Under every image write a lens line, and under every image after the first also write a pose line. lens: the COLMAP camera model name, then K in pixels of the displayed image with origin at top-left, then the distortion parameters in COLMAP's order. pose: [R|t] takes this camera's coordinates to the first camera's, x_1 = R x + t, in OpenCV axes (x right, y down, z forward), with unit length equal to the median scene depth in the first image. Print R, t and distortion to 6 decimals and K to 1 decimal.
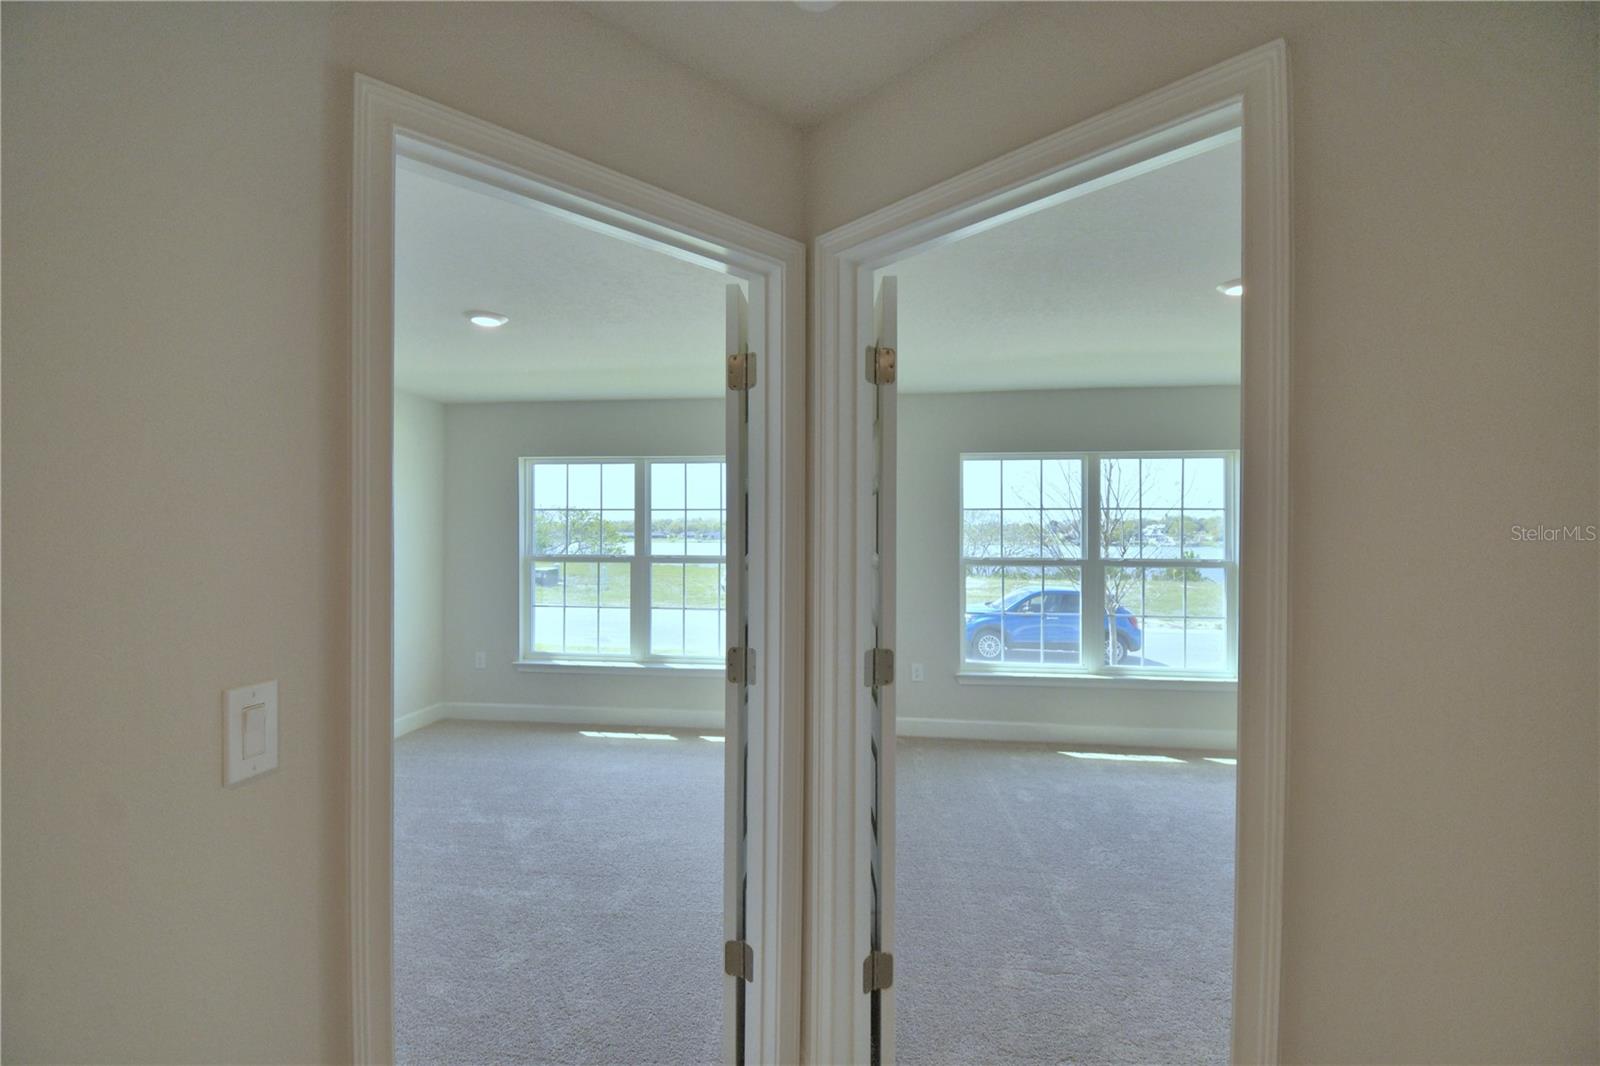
lens RADIAL K [[700.8, 0, 792.0], [0, 700.8, 537.2], [0, 0, 1]] dist [0.008048, -0.010290]
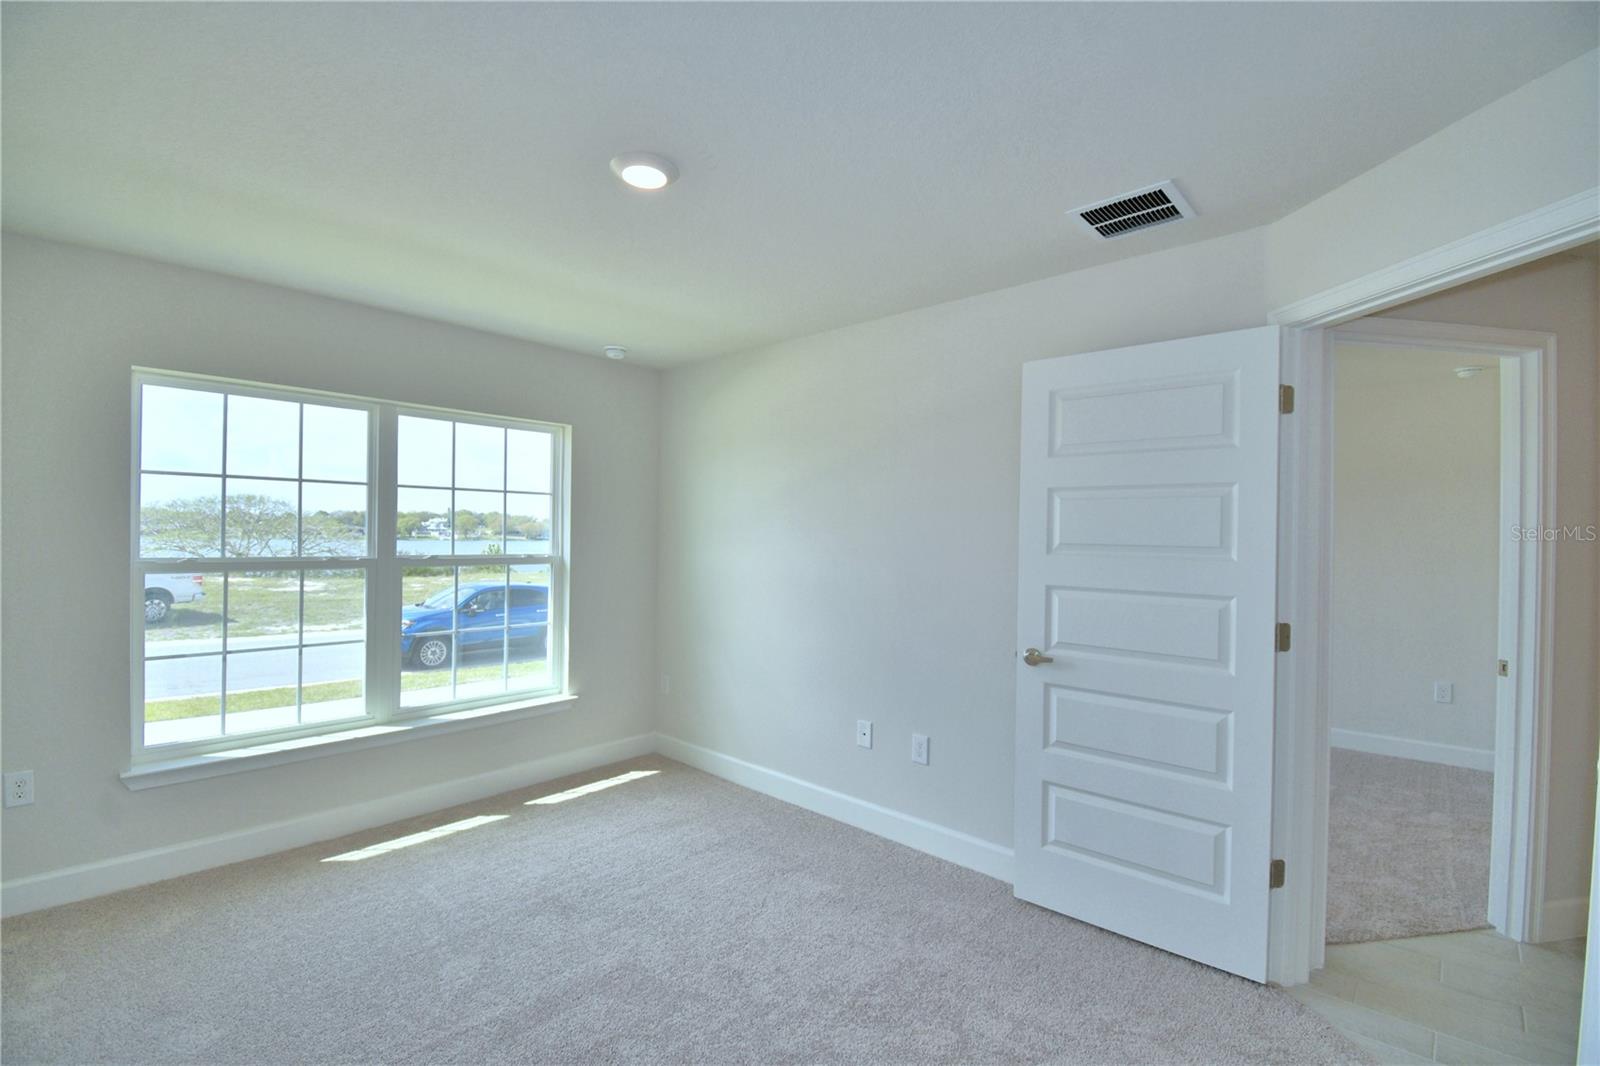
lens RADIAL K [[700.8, 0, 799.8], [0, 700.8, 534.4], [0, 0, 1]] dist [0.008048, -0.010290]
pose [[0.575618, 0.001119, 0.817718, -0.519167], [-0.004876, 0.999986, 0.002064, 0.002102], [-0.817704, -0.005176, 0.575616, 0.320433]]
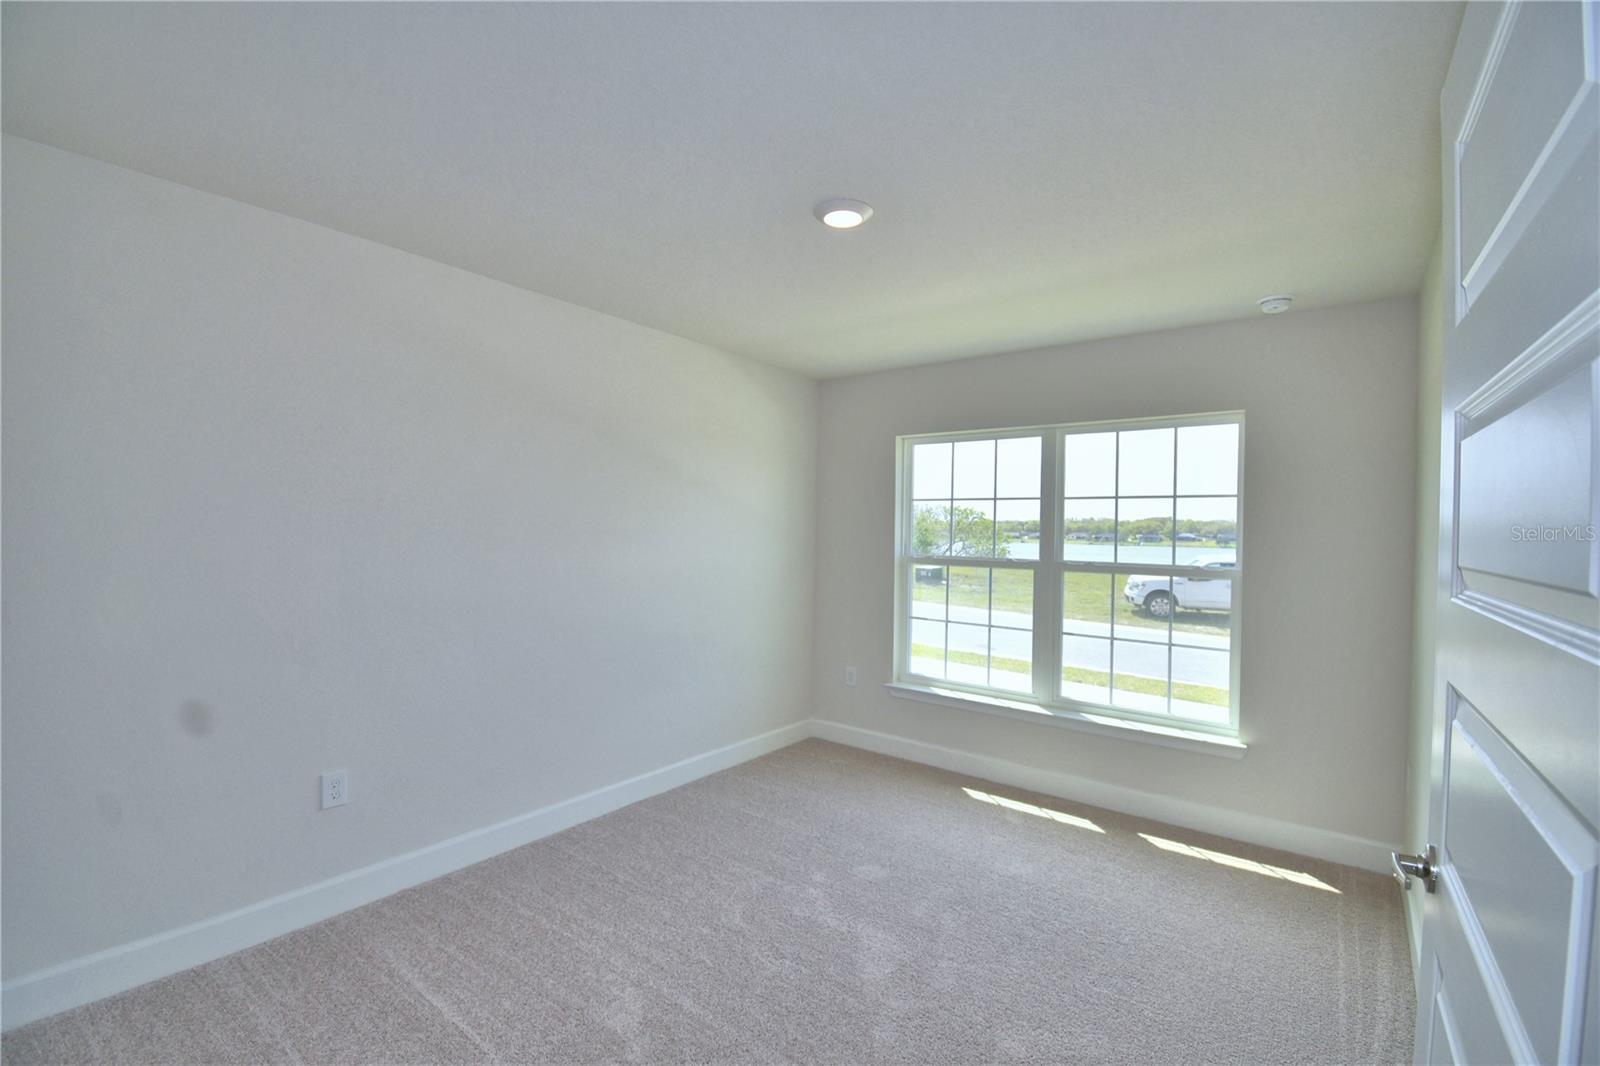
lens RADIAL K [[700.8, 0, 804.3], [0, 700.8, 532.1], [0, 0, 1]] dist [0.008048, -0.010290]
pose [[0.869134, 0.012291, -0.494425, -0.074497], [-0.015886, 0.999869, -0.003070, 0.002323], [0.494322, 0.010522, 0.869215, 0.232114]]
